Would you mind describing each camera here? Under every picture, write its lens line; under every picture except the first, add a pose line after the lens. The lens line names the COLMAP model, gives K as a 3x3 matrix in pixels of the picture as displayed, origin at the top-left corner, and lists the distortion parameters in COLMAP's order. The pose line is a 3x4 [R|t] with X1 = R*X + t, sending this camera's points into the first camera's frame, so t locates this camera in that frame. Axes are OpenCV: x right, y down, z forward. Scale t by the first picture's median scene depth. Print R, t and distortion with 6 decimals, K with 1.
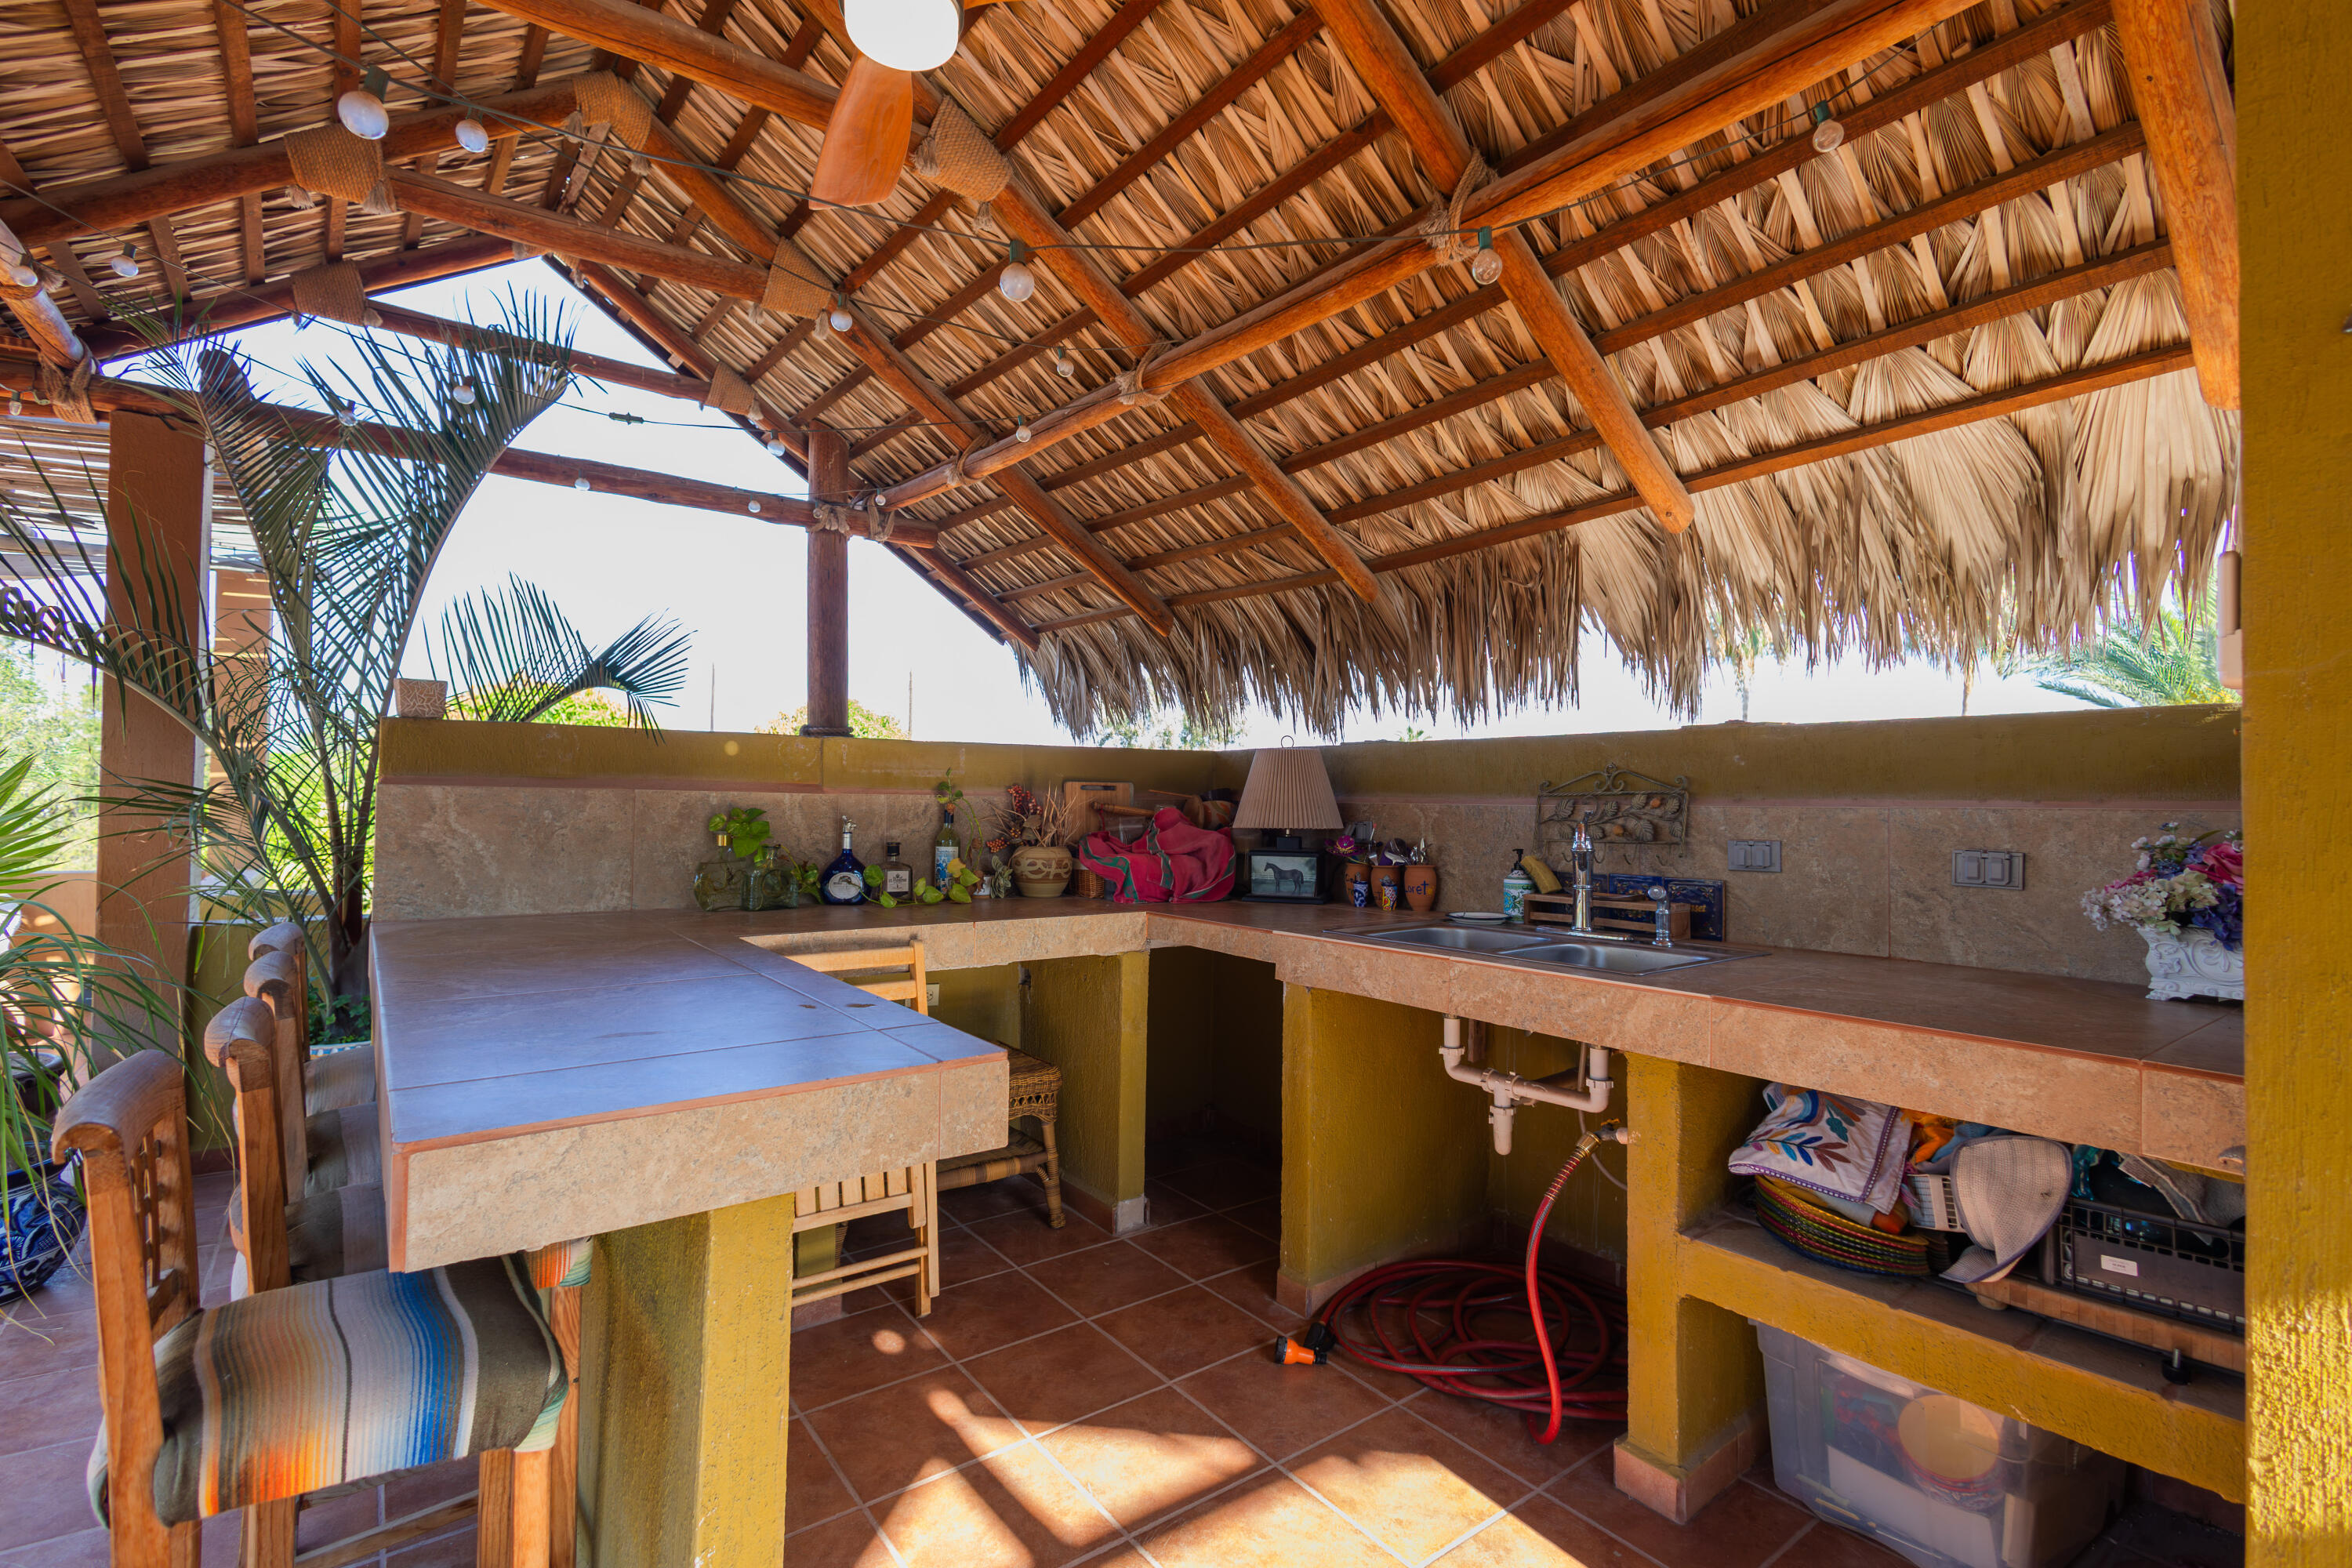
lens RADIAL K [[1065.4, 0, 1177.2], [0, 1065.4, 782.4], [0, 0, 1]] dist [0.009143, -0.004173]
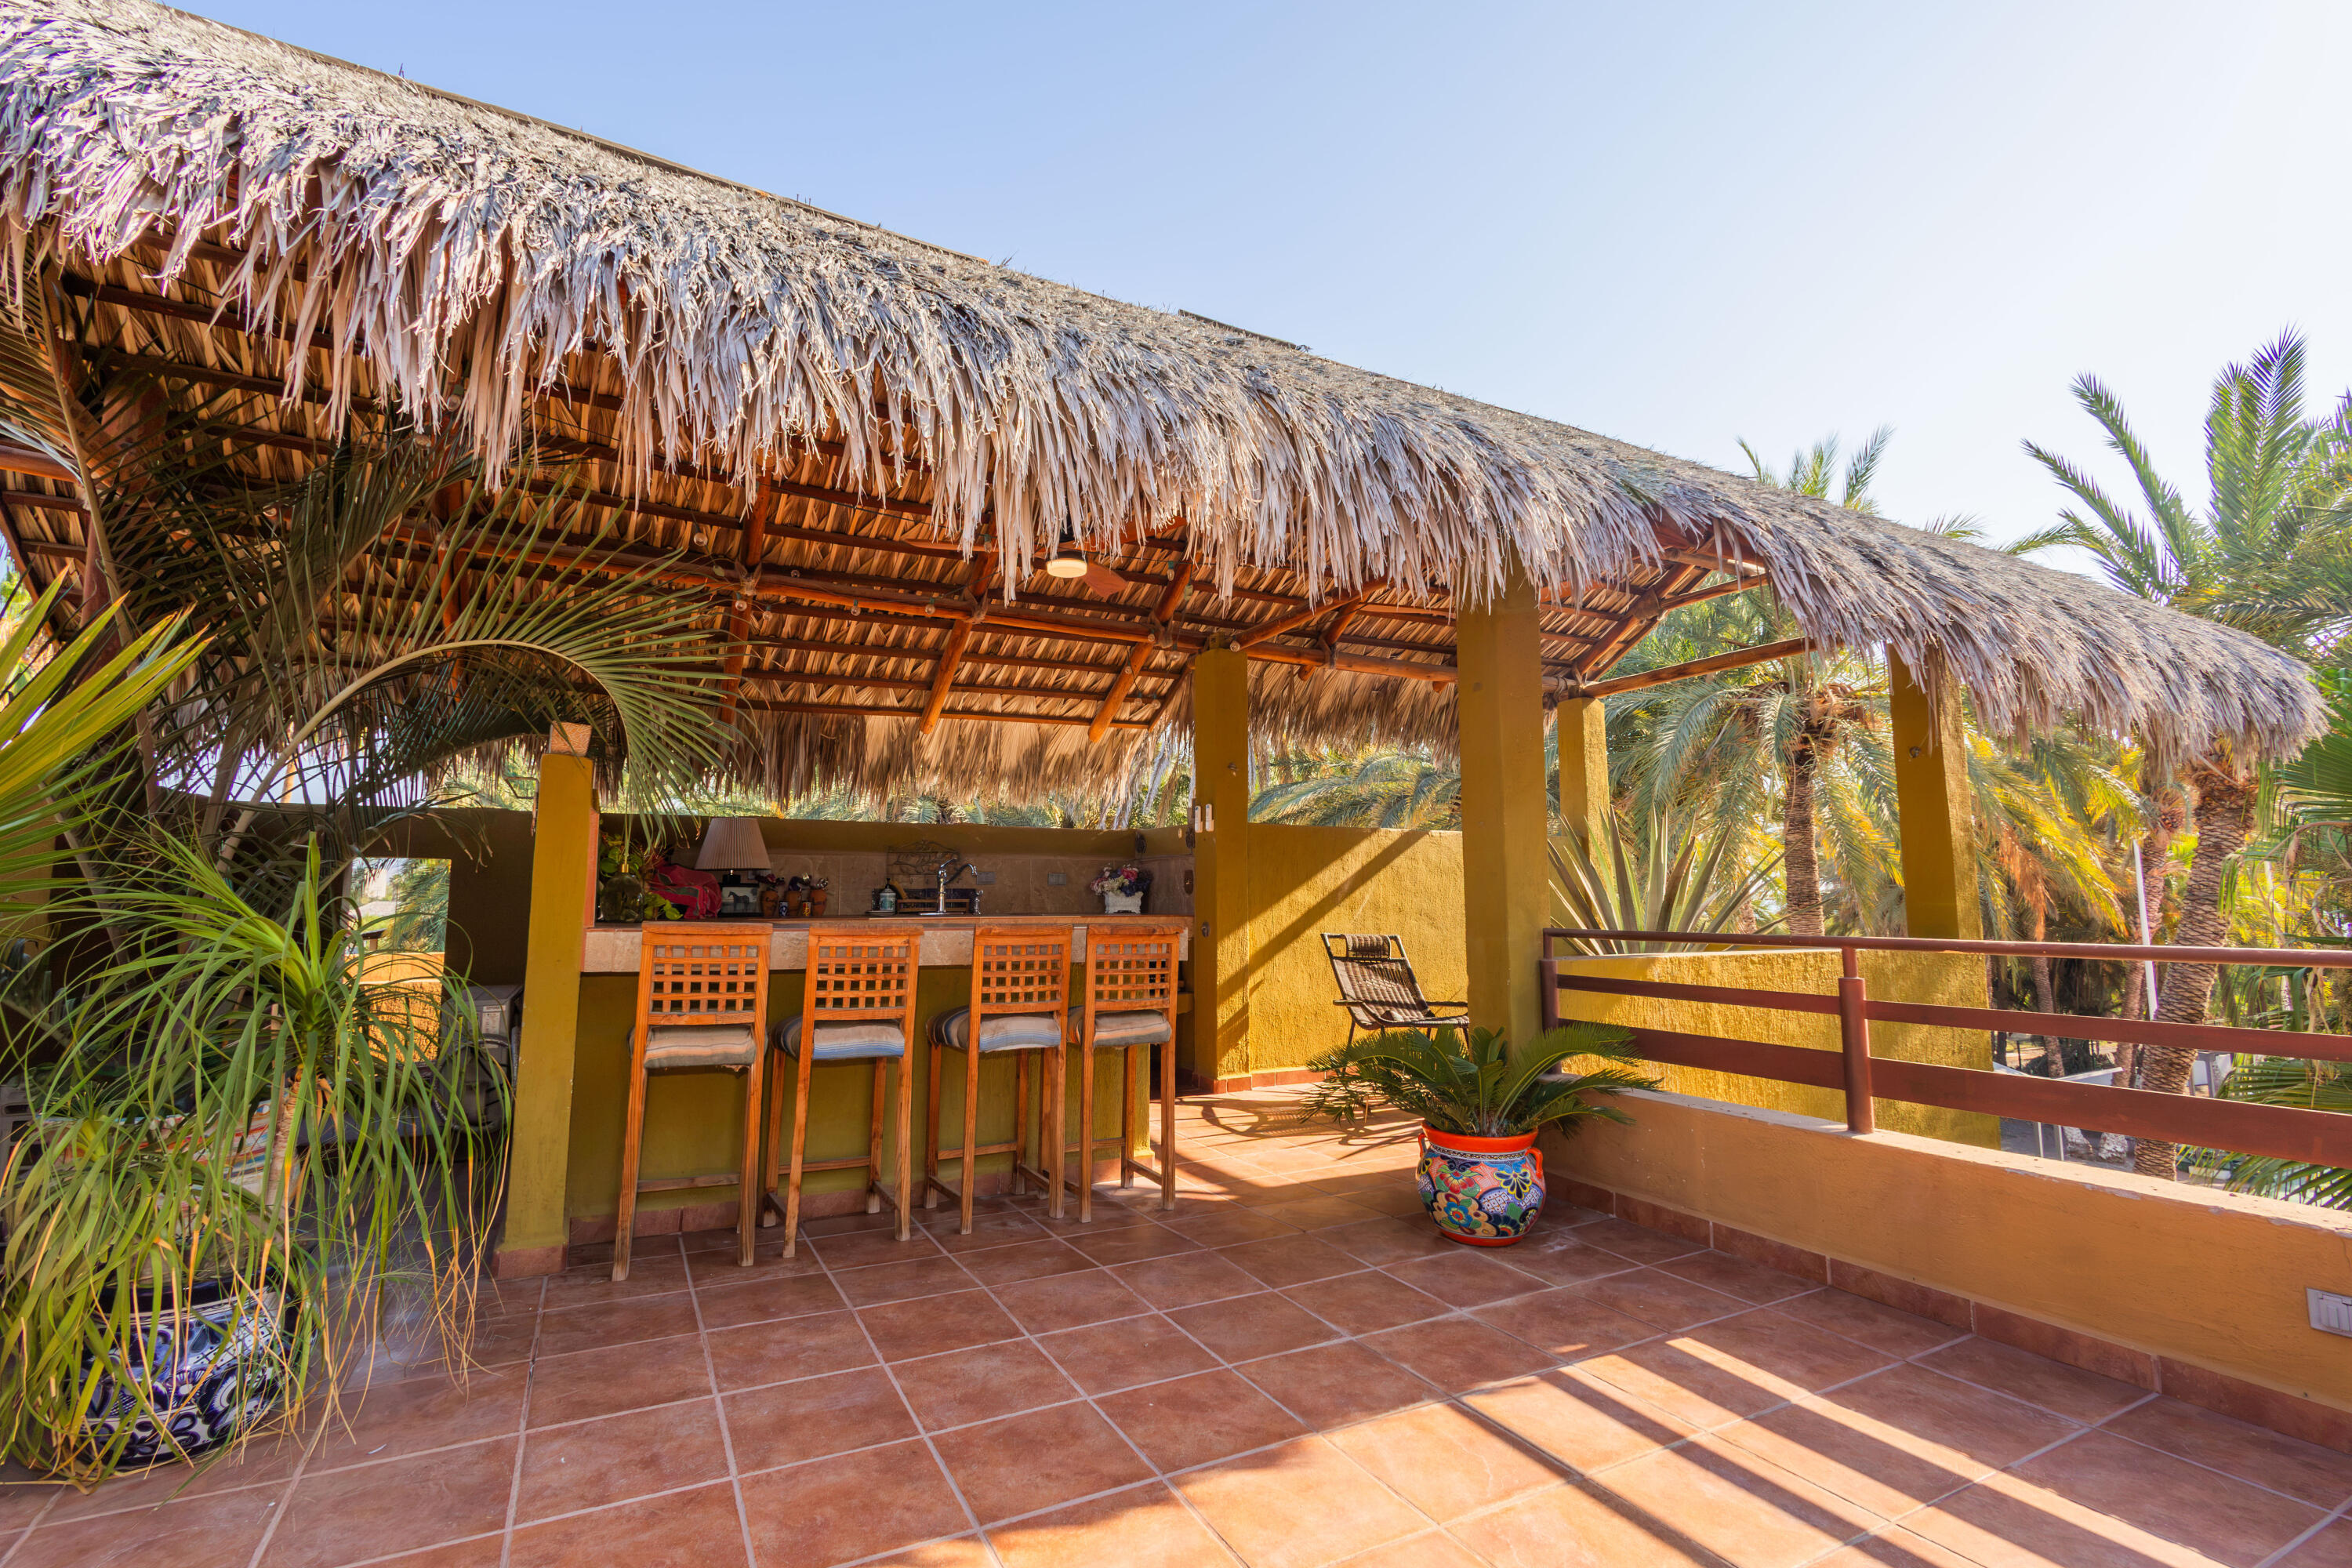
lens RADIAL K [[1065.4, 0, 1177.0], [0, 1065.4, 779.2], [0, 0, 1]] dist [0.009143, -0.004173]
pose [[0.160642, 0.097493, 0.982186, -1.713312], [-0.016622, 0.995236, -0.096070, 0.065070], [-0.986873, -0.000893, 0.161498, 0.148467]]
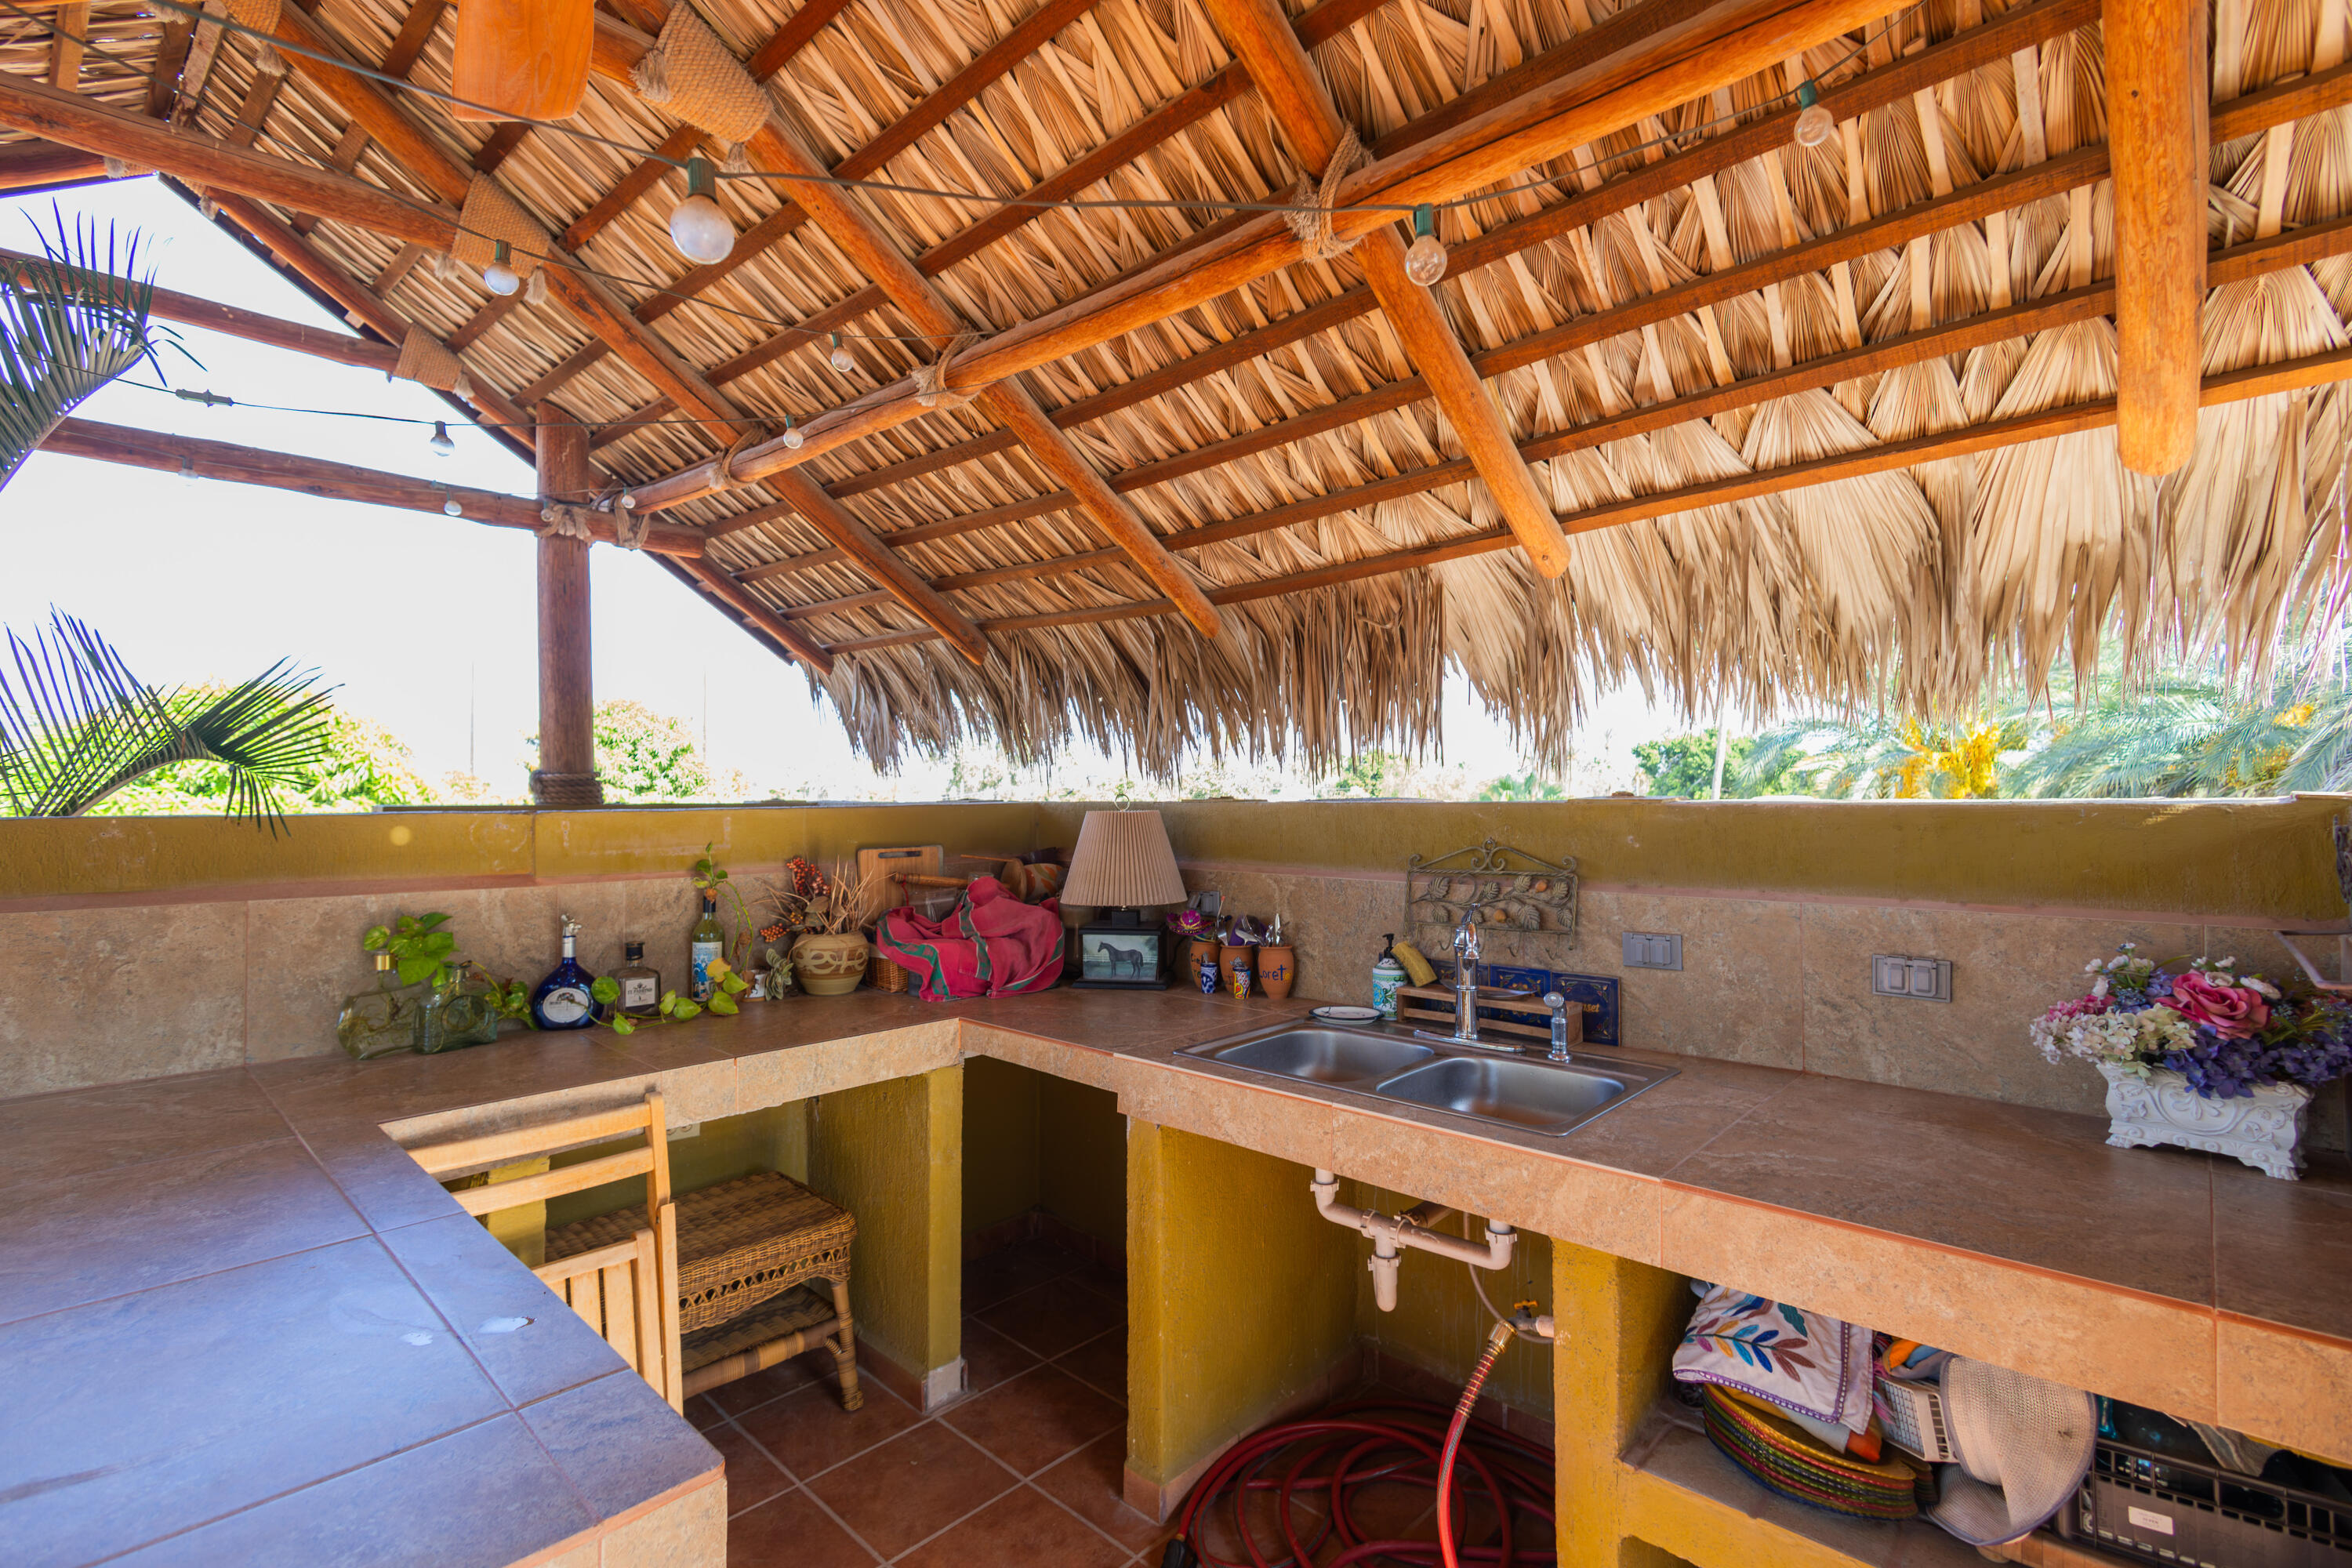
lens RADIAL K [[1065.4, 0, 1175.4], [0, 1065.4, 782.9], [0, 0, 1]] dist [0.009143, -0.004173]
pose [[0.985944, -0.013641, 0.166520, 0.001811], [0.012523, 0.999891, 0.007762, -0.077158], [-0.166608, -0.005568, 0.986008, 0.175320]]
